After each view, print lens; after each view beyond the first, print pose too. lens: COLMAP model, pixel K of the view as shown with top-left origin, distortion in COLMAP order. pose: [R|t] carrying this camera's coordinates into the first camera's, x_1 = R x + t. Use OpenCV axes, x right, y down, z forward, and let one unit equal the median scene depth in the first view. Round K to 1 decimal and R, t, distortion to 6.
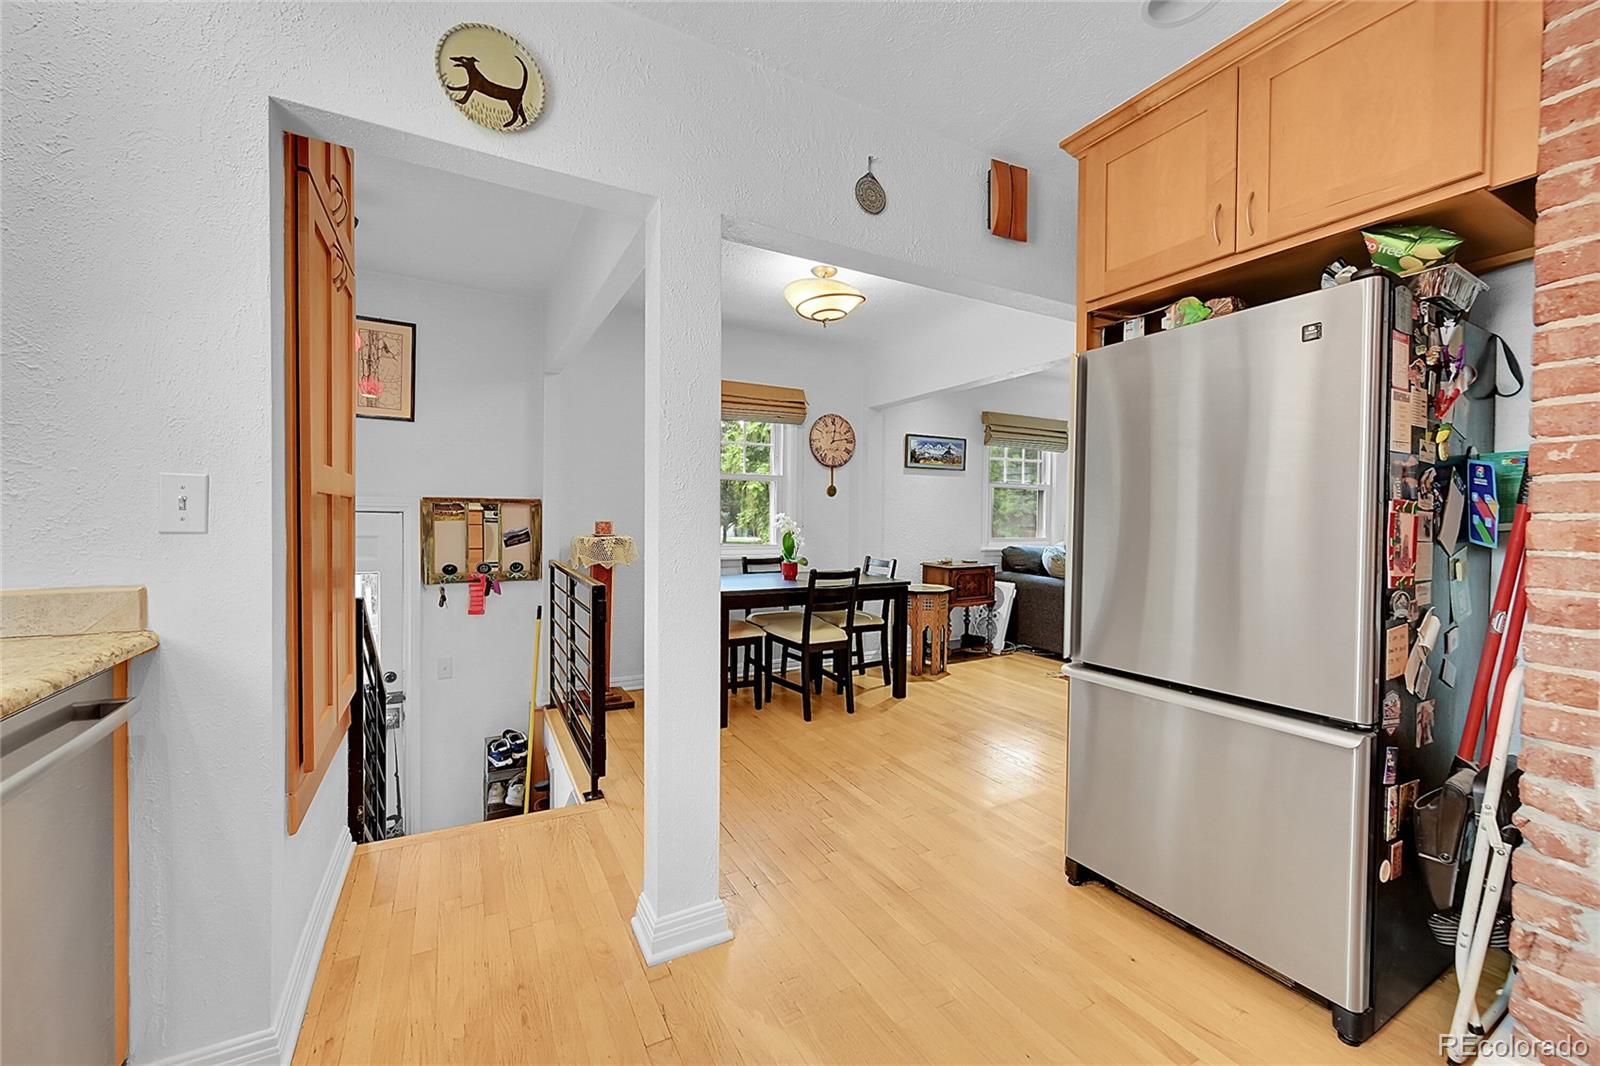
lens RADIAL K [[630.5, 0, 799.0], [0, 630.5, 530.7], [0, 0, 1]] dist [0.000173, 0.000169]
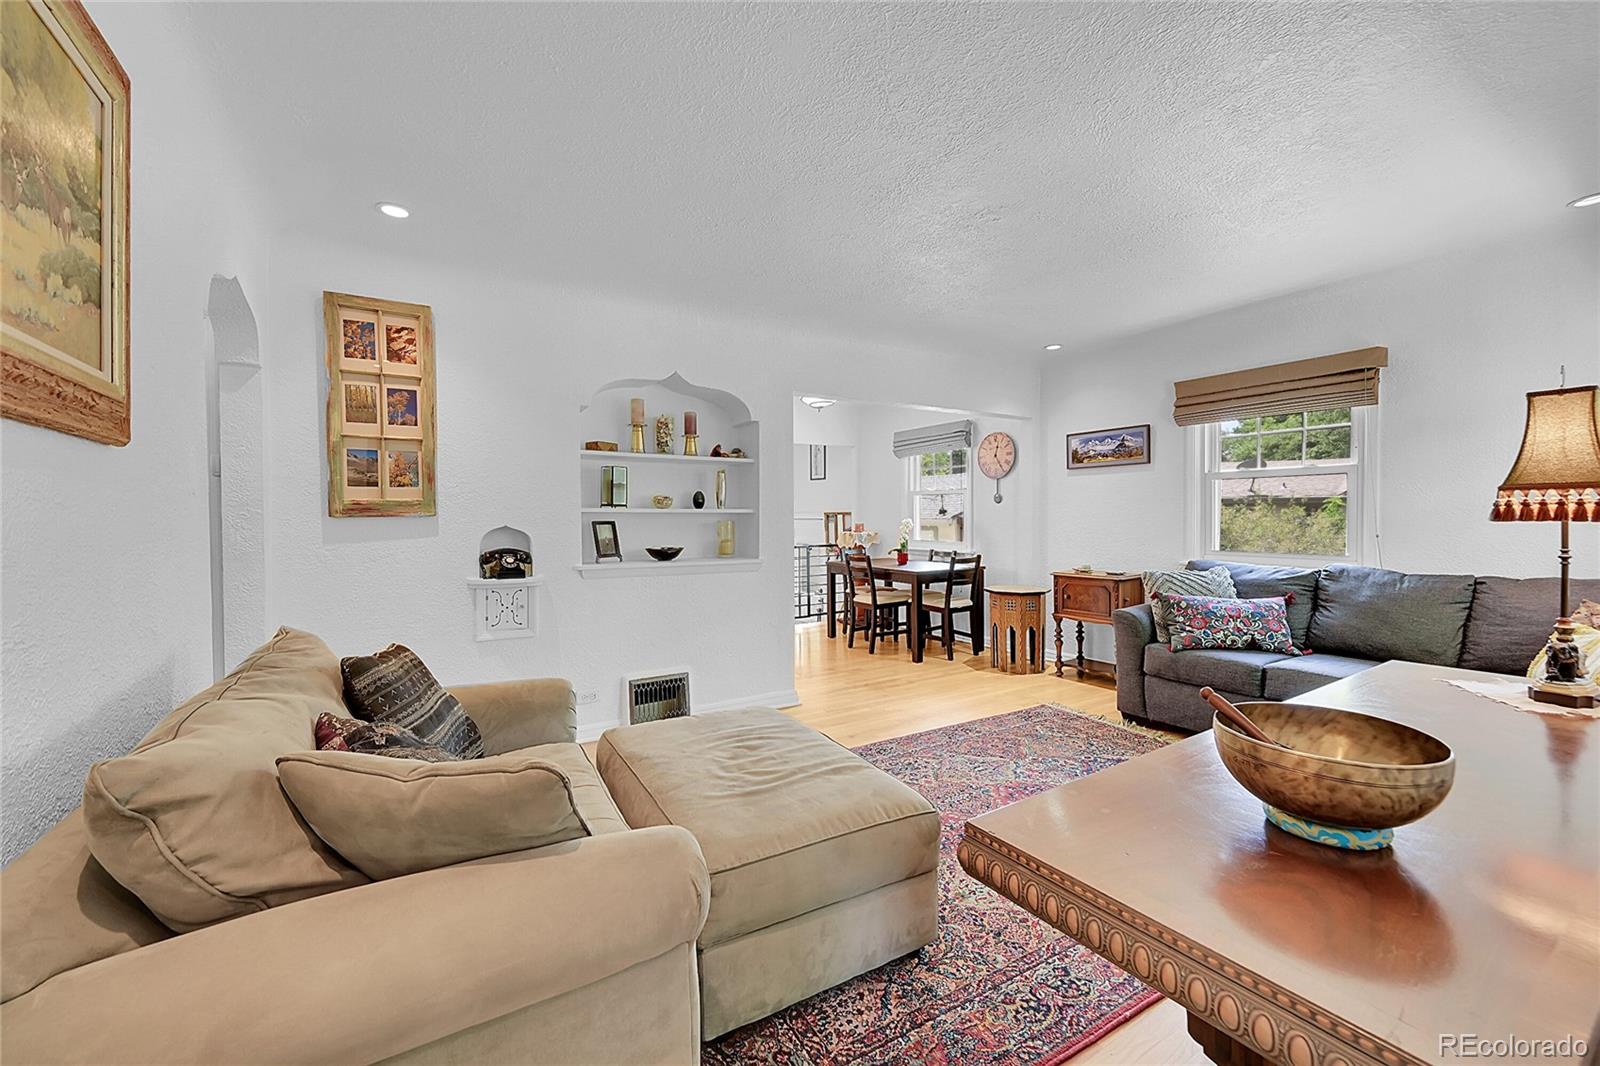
lens RADIAL K [[630.5, 0, 798.5], [0, 630.5, 521.8], [0, 0, 1]] dist [0.000173, 0.000169]
pose [[0.040549, 0.002514, -0.999174, 1.329342], [-0.017773, 0.999840, 0.001795, -0.017243], [0.999019, 0.017685, 0.040587, 0.653463]]
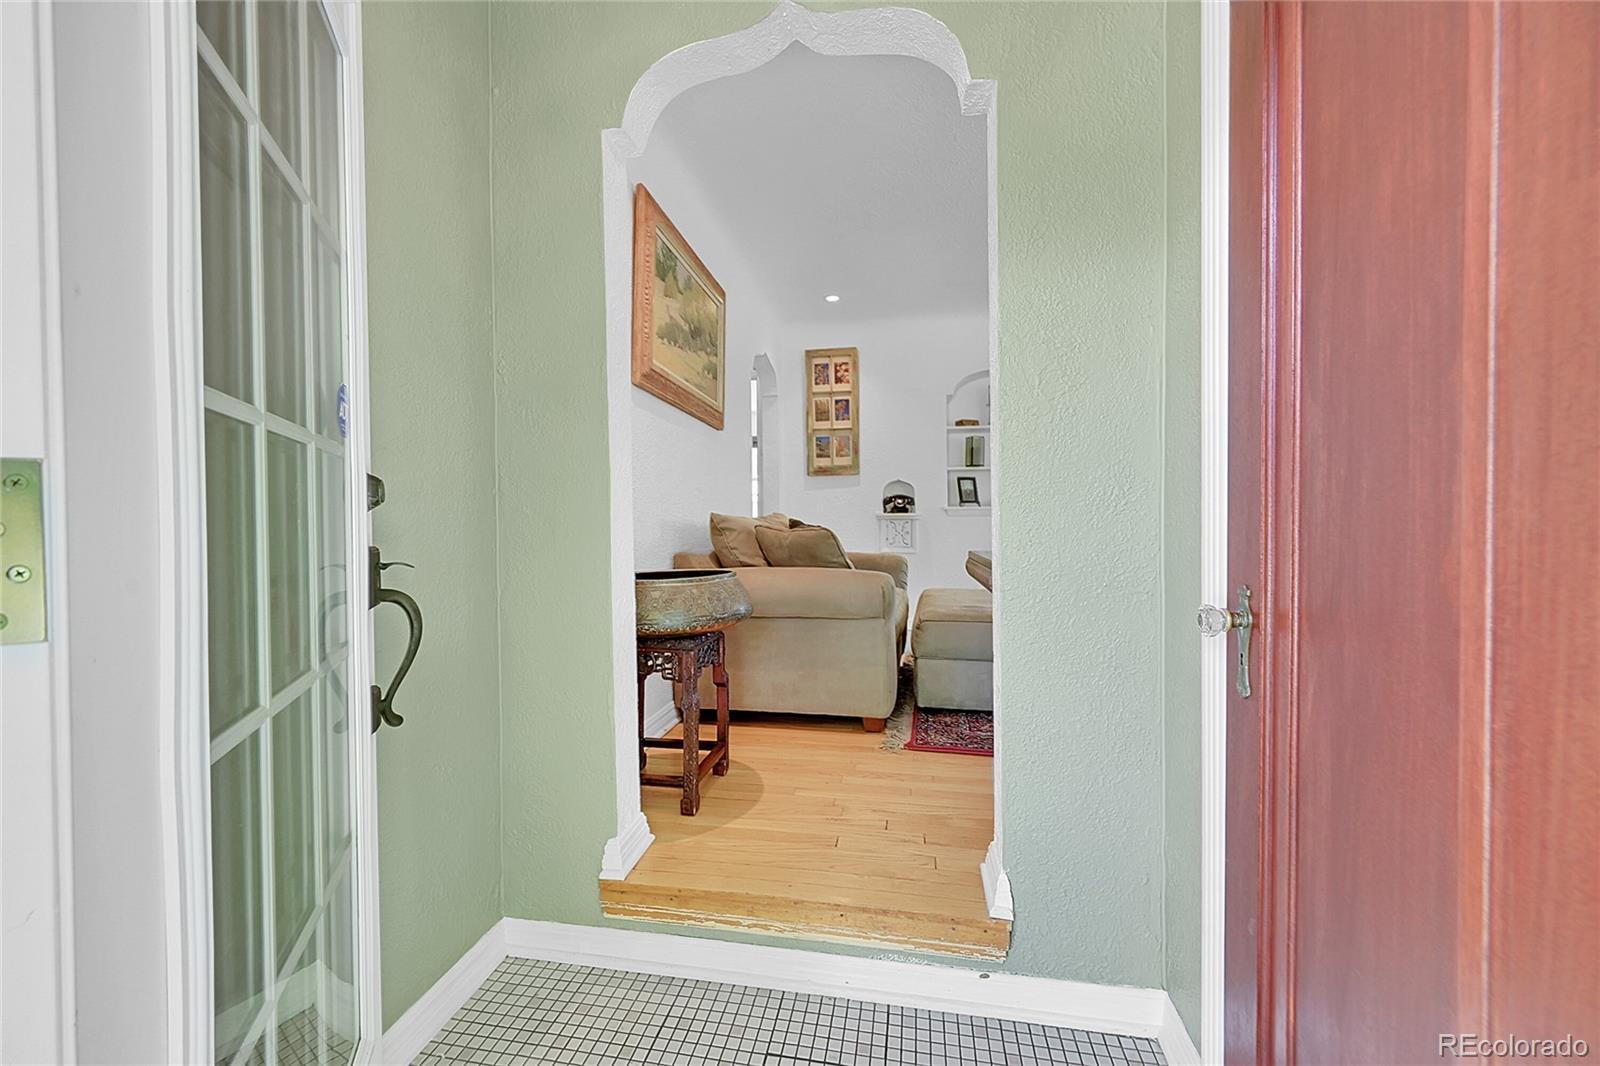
lens RADIAL K [[630.5, 0, 797.3], [0, 630.5, 530.9], [0, 0, 1]] dist [0.000173, 0.000169]
pose [[-0.640321, 0.013740, -0.767984, 1.568208], [-0.013115, 0.999499, 0.028818, 0.055270], [0.767995, 0.028525, -0.639820, 0.927246]]
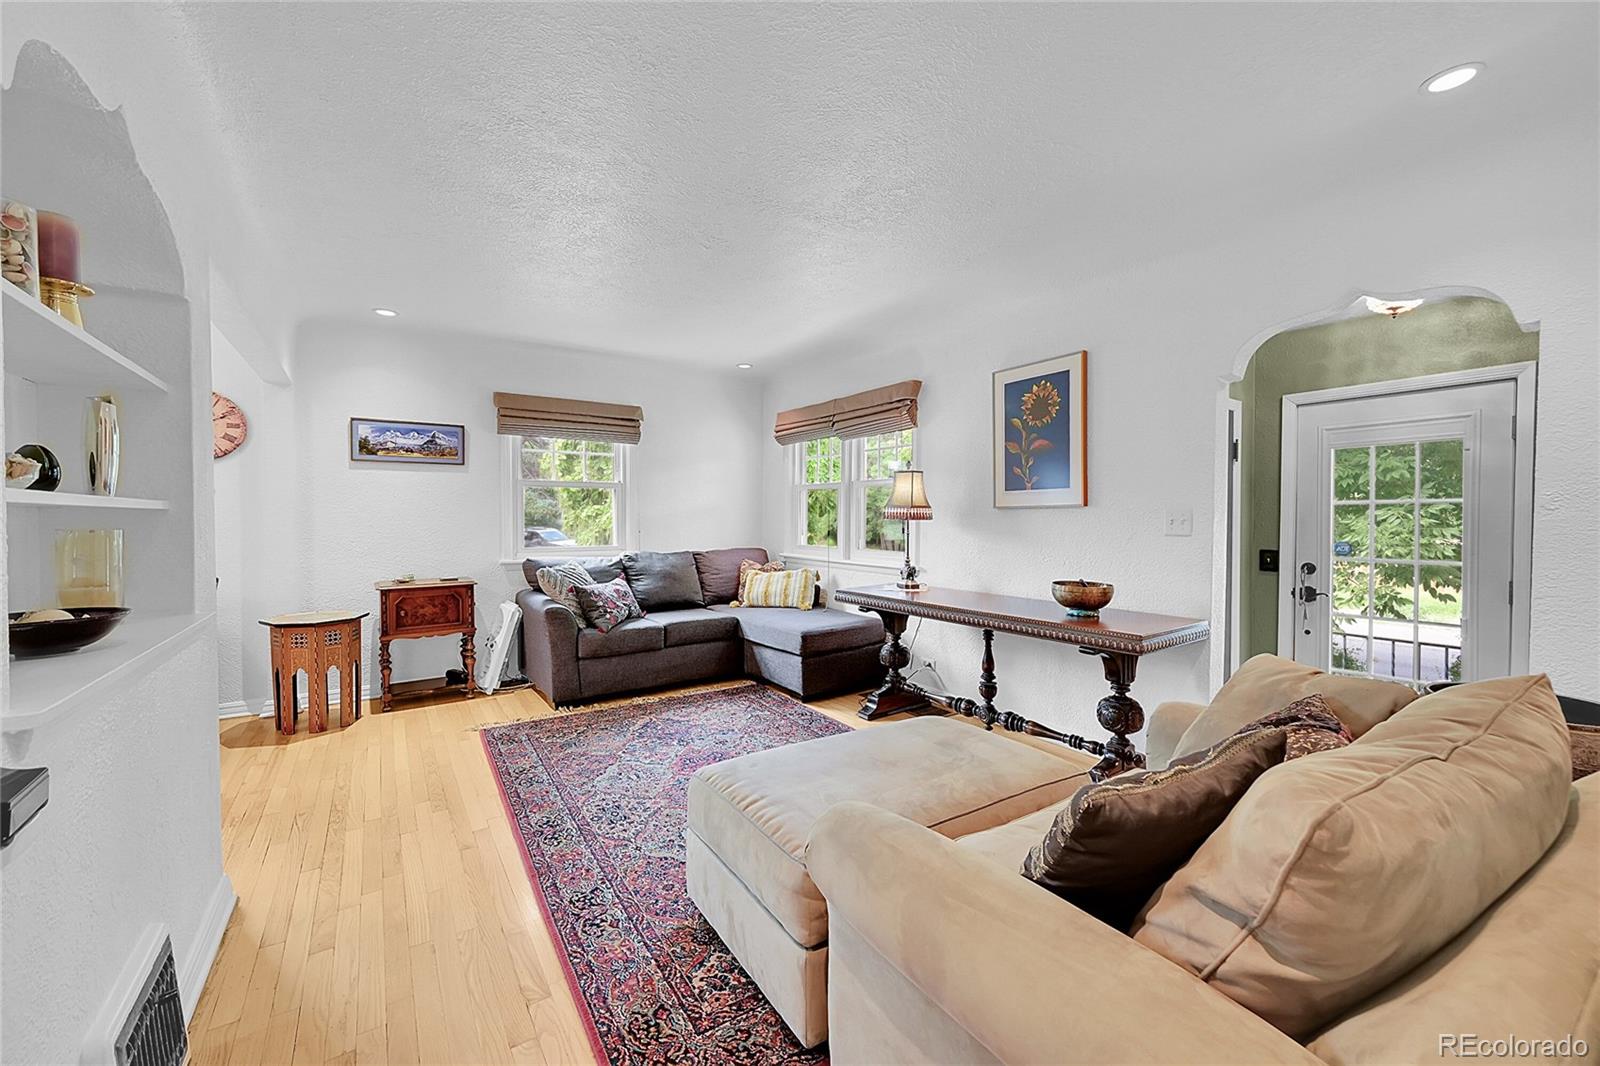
lens RADIAL K [[630.5, 0, 792.8], [0, 630.5, 534.5], [0, 0, 1]] dist [0.000173, 0.000169]
pose [[0.996101, -0.008392, 0.087819, 0.766693], [0.007957, 0.999954, 0.005303, -0.010095], [-0.087860, -0.004584, 0.996122, 0.205808]]
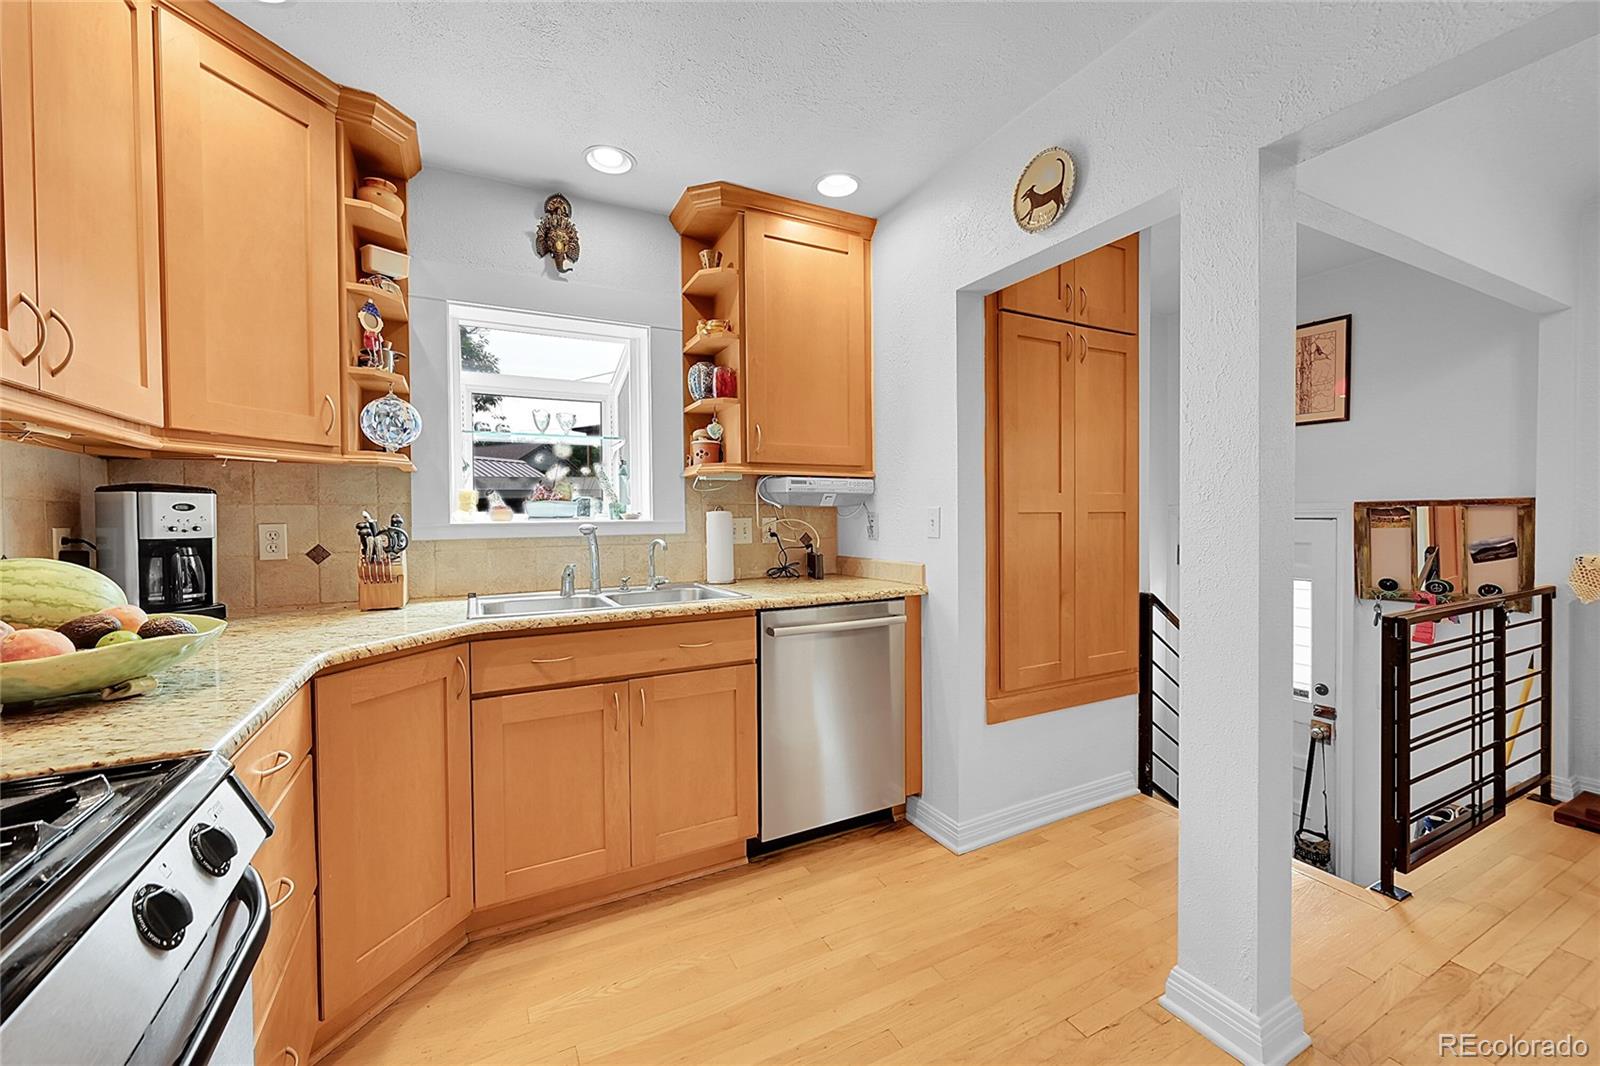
lens RADIAL K [[630.5, 0, 800.6], [0, 630.5, 531.4], [0, 0, 1]] dist [0.000173, 0.000169]
pose [[-0.020542, 0.011631, -0.999721, 0.265952], [-0.011471, 0.999864, 0.011869, -0.010076], [0.999723, 0.011711, -0.020405, 0.174660]]
